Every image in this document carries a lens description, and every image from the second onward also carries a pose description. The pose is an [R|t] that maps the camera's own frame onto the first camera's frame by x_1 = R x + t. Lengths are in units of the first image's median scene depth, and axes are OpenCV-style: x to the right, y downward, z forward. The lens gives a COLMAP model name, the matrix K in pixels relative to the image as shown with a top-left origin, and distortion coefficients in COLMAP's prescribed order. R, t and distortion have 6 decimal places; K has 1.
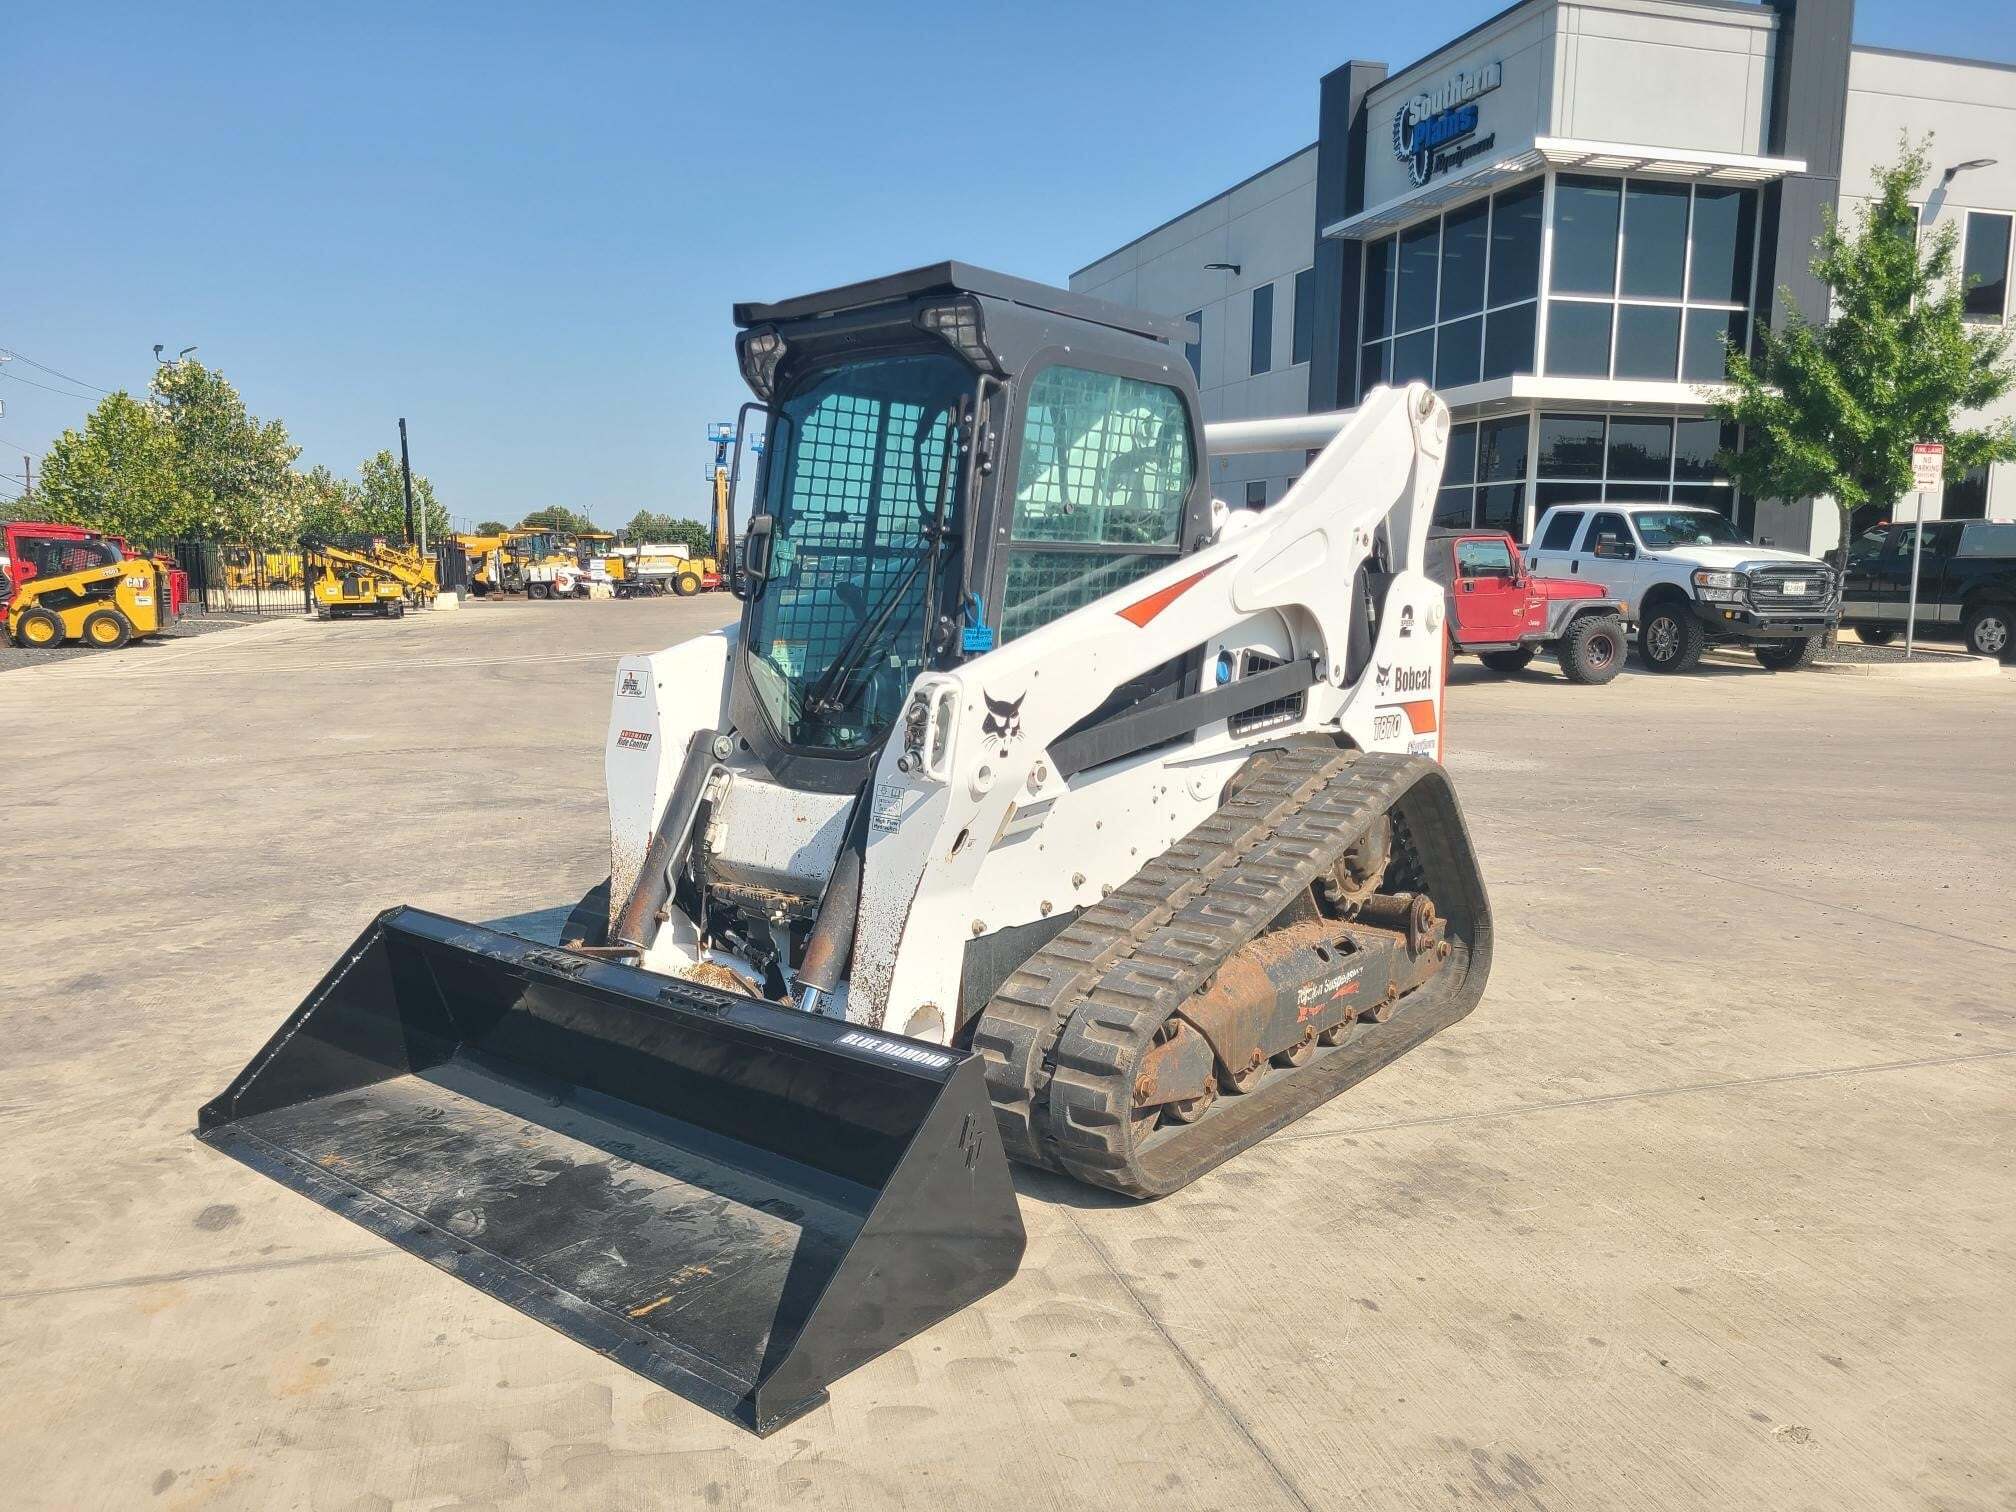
lens RADIAL K [[1481.6, 0, 1008.0], [0, 1481.6, 756.0], [0, 0, 1]] dist [0.000359, -0.134121]
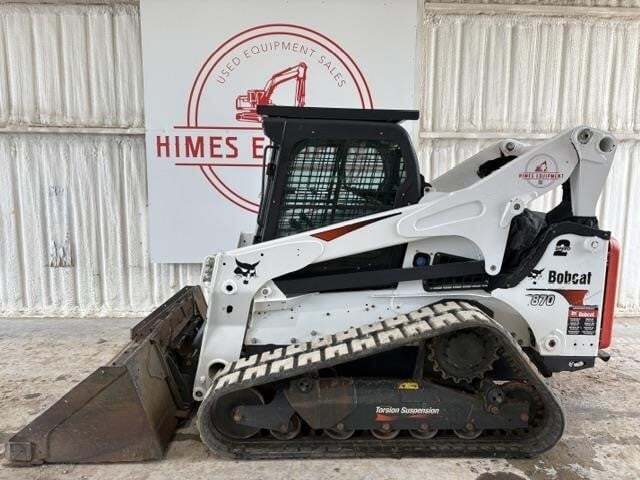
lens RADIAL K [[470.4, 0, 320.0], [0, 470.4, 240.0], [0, 0, 1]] dist [0.000359, -0.134121]
pose [[0.664040, 0.122430, -0.737606, 0.612291], [-0.110081, 0.991761, 0.065513, -0.128207], [0.739550, 0.037693, 0.672046, 0.424148]]
